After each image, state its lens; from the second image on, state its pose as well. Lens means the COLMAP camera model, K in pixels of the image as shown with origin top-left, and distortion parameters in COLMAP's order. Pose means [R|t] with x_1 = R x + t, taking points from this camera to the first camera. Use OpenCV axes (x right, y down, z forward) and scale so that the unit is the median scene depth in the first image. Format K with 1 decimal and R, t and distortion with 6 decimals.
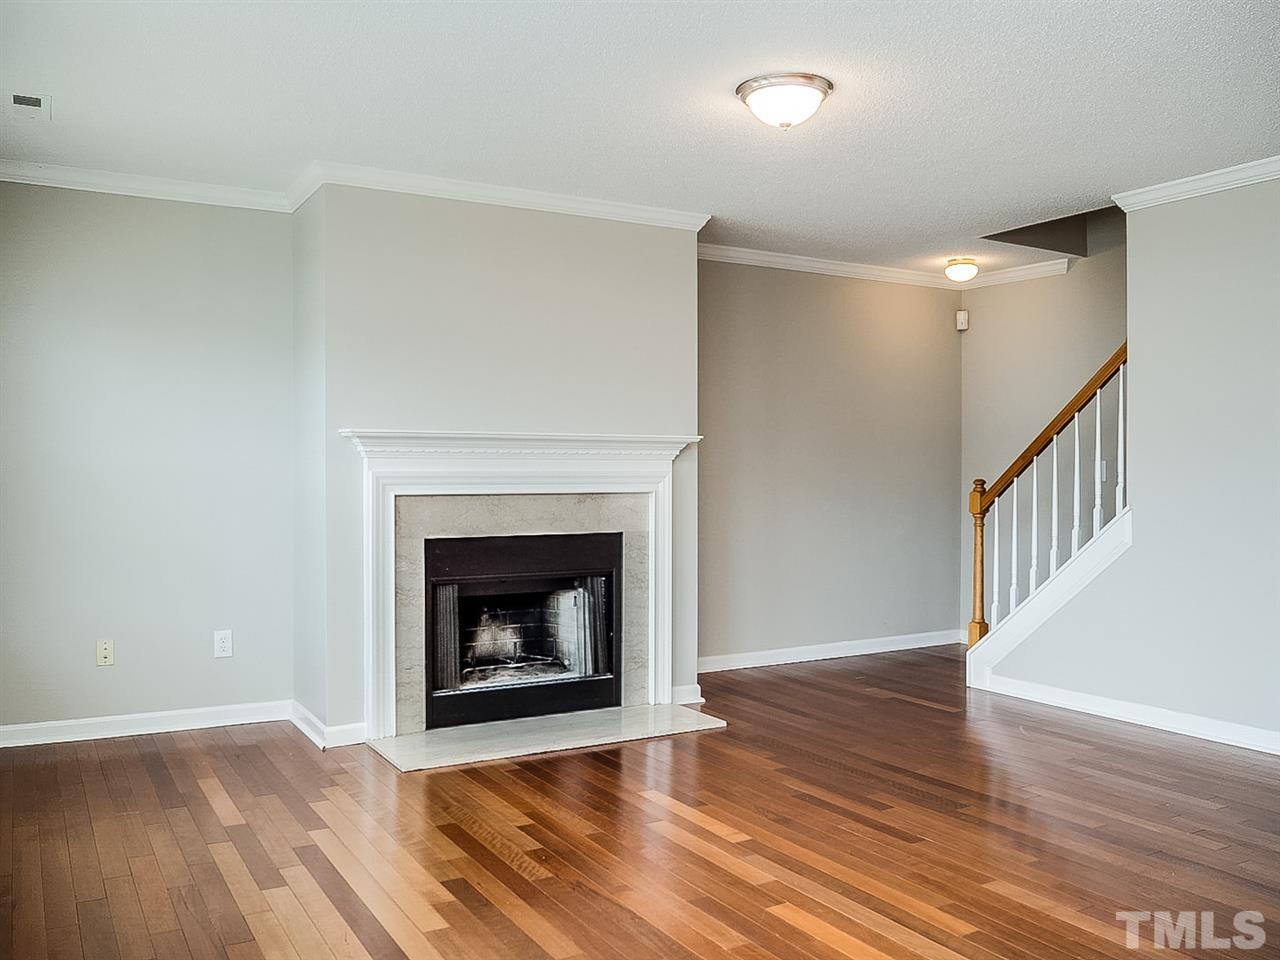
lens RADIAL K [[1095.1, 0, 640.0], [0, 1095.1, 480.0], [0, 0, 1]] dist [-0.004024, -0.000854]
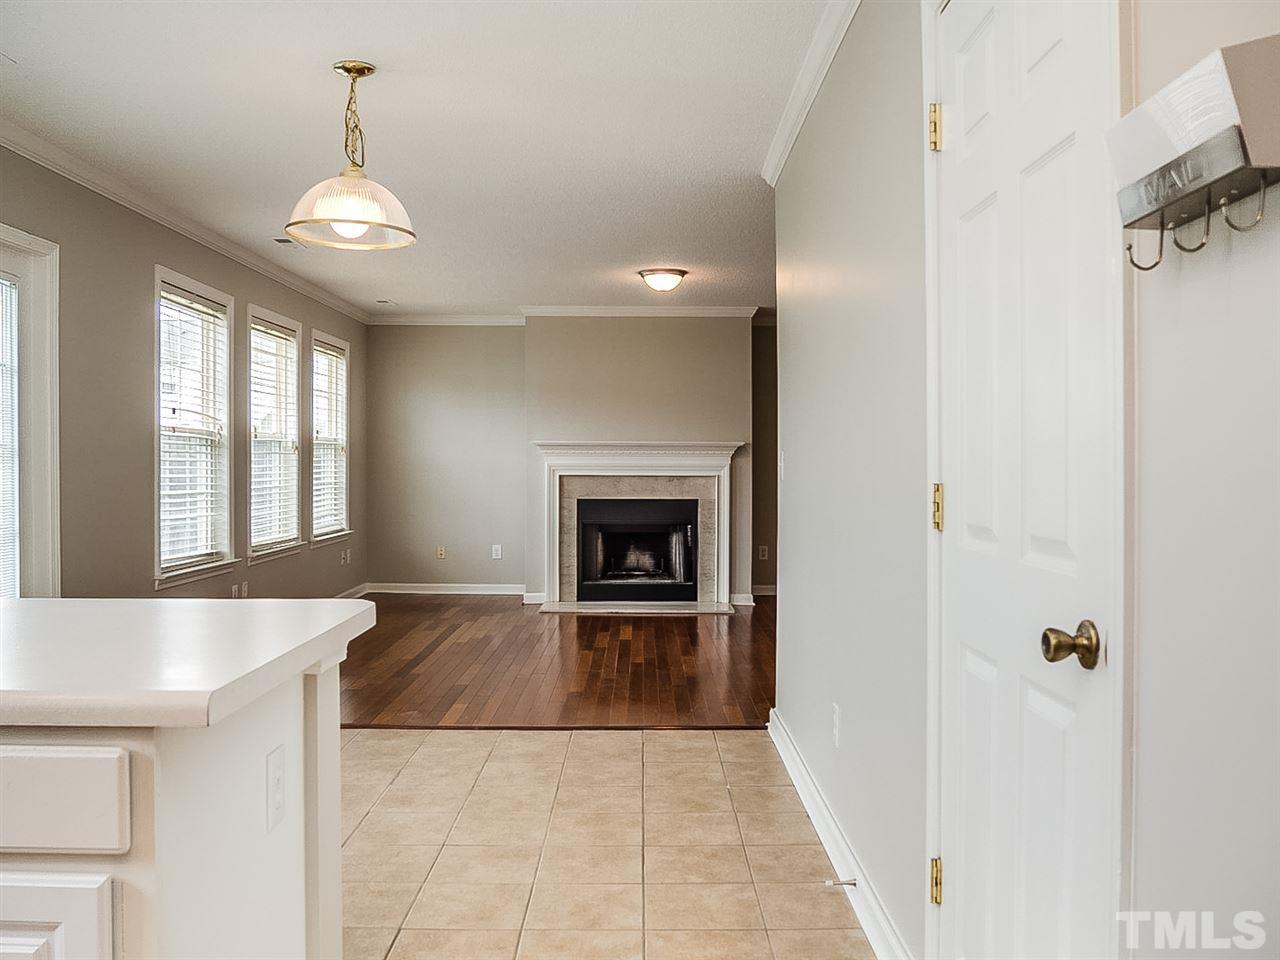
lens RADIAL K [[1095.1, 0, 640.0], [0, 1095.1, 480.0], [0, 0, 1]] dist [-0.004024, -0.000854]
pose [[0.874537, 0.012827, -0.484789, 0.735315], [-0.007947, 0.999895, 0.012121, -0.002162], [0.484893, -0.006748, 0.874547, -0.536813]]
